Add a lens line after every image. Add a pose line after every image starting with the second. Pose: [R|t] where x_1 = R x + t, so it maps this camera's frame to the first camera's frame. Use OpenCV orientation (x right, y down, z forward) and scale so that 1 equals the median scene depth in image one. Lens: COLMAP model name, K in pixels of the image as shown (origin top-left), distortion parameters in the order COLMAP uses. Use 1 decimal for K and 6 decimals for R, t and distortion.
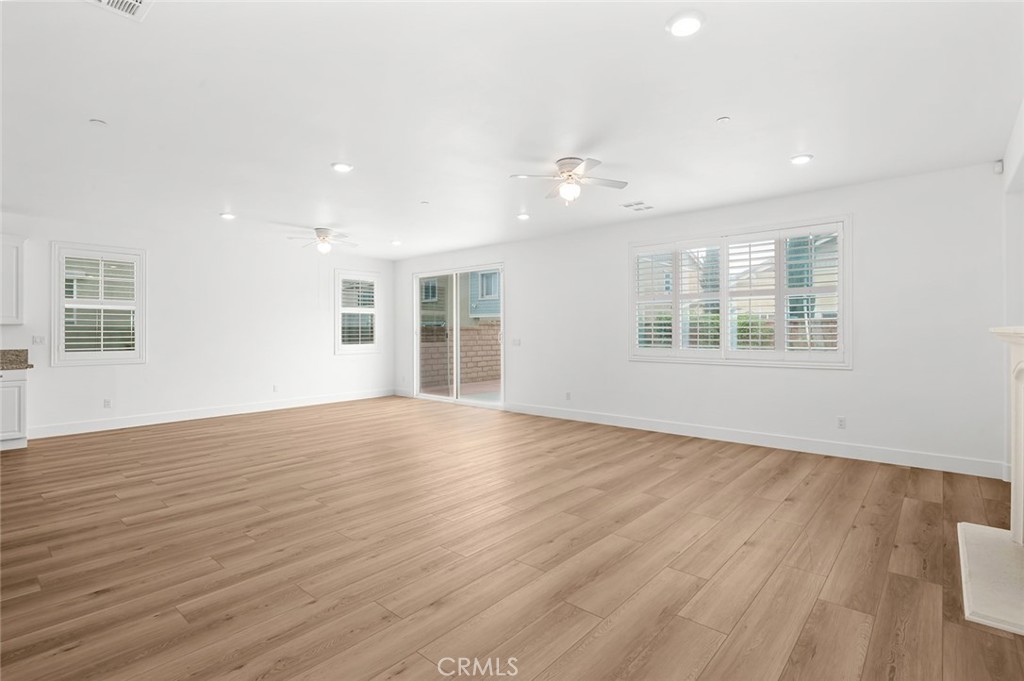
lens RADIAL K [[465.7, 0, 502.7], [0, 465.7, 329.9], [0, 0, 1]] dist [-0.001506, 0.000462]
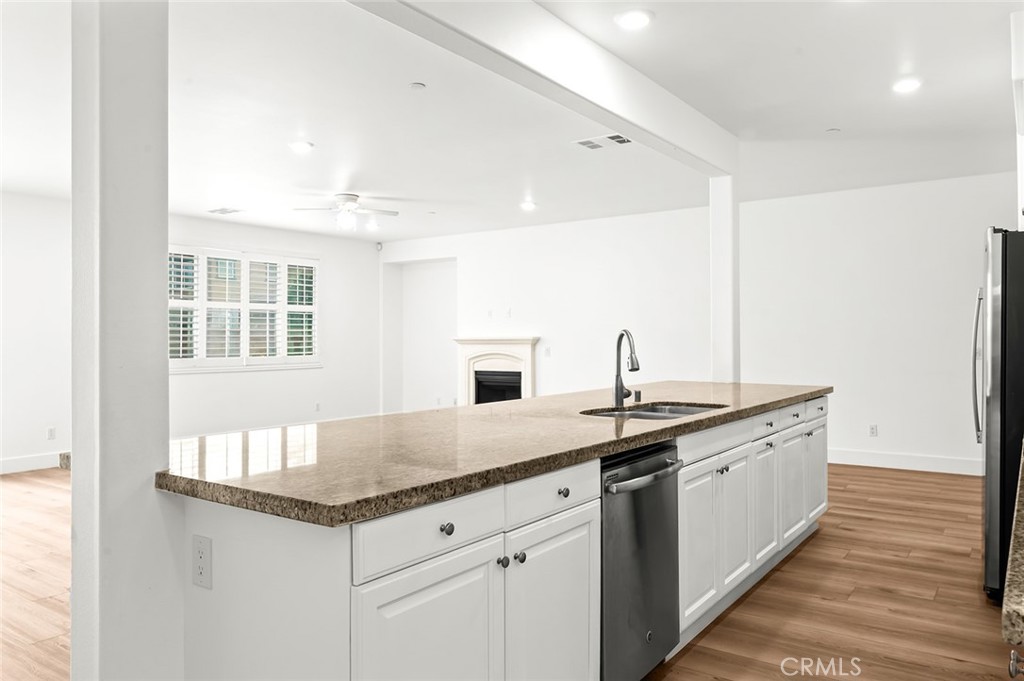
lens RADIAL K [[734.3, 0, 510.2], [0, 734.3, 333.6], [0, 0, 1]] dist [-0.003184, 0.001445]
pose [[-0.098666, 0.011933, 0.995049, -2.061882], [0.005332, 0.999920, -0.011463, 0.021349], [-0.995106, 0.004175, -0.098722, 0.924841]]
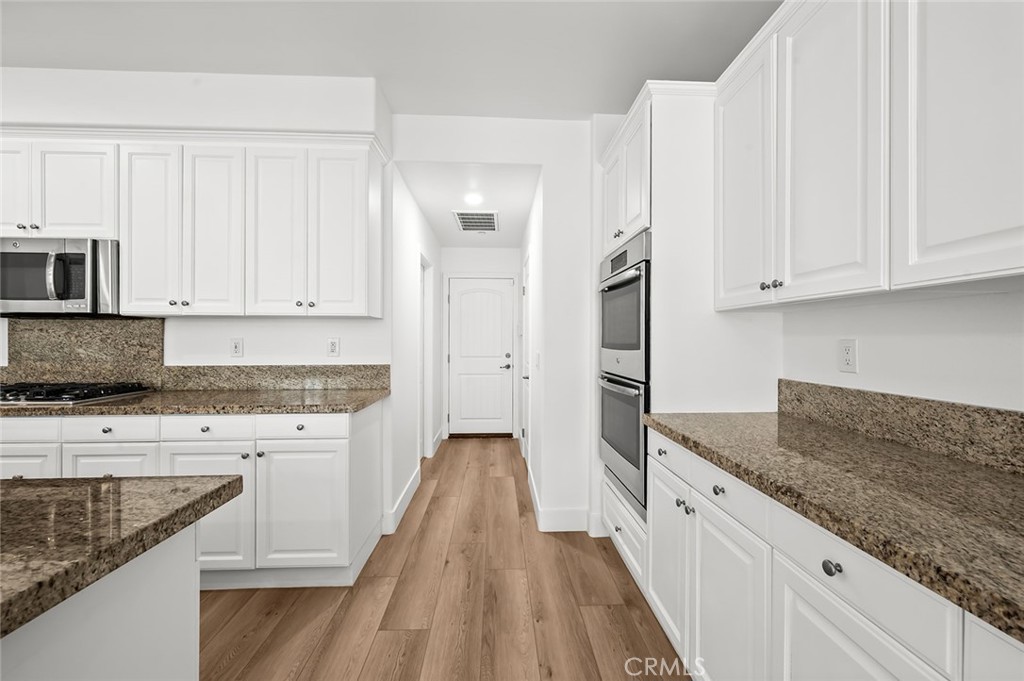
lens RADIAL K [[413.9, 0, 517.4], [0, 413.9, 340.3], [0, 0, 1]] dist [-0.003367, 0.000138]
pose [[-0.720842, 0.005187, -0.693080, -1.585695], [0.000819, 0.999978, 0.006632, 0.018448], [0.693099, 0.004213, -0.720830, 1.315185]]
